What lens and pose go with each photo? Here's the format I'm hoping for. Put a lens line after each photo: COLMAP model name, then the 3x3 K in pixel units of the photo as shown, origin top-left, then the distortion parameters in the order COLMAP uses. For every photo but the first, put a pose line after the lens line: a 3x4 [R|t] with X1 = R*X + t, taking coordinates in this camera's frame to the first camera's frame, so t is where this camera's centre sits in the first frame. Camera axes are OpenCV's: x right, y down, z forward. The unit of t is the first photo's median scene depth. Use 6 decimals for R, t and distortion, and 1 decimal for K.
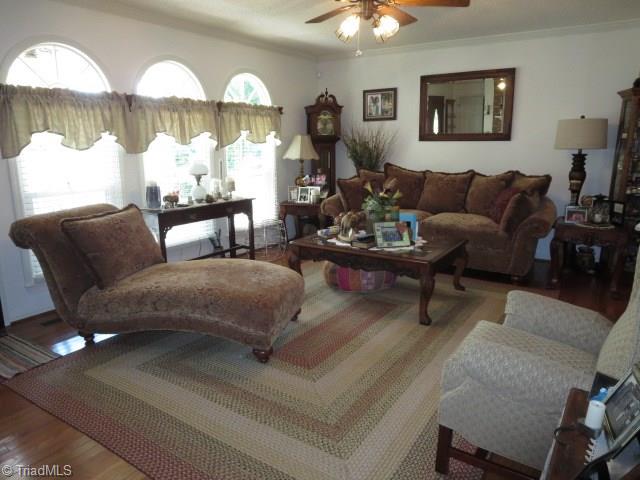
lens RADIAL K [[456.2, 0, 320.1], [0, 456.2, 237.5], [0, 0, 1]] dist [-0.001589, 0.004992]
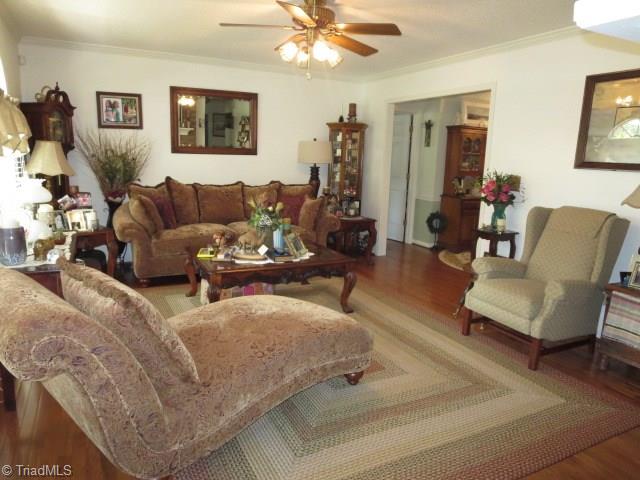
lens RADIAL K [[448.9, 0, 316.8], [0, 448.9, 242.5], [0, 0, 1]] dist [-0.027901, 0.006152]
pose [[0.502679, -0.147551, 0.851788, -0.510420], [0.149658, 0.985302, 0.082359, -0.063666], [-0.851420, 0.086077, 0.517373, 0.295261]]
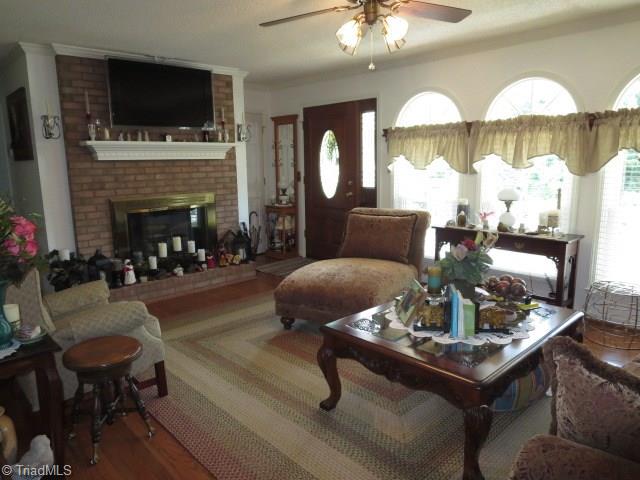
lens RADIAL K [[448.9, 0, 316.8], [0, 448.9, 242.5], [0, 0, 1]] dist [-0.027901, 0.006152]
pose [[-0.242452, 0.169453, -0.955250, 0.574344], [-0.202578, 0.954081, 0.220662, -0.145630], [0.948778, 0.247013, -0.196992, 0.690589]]
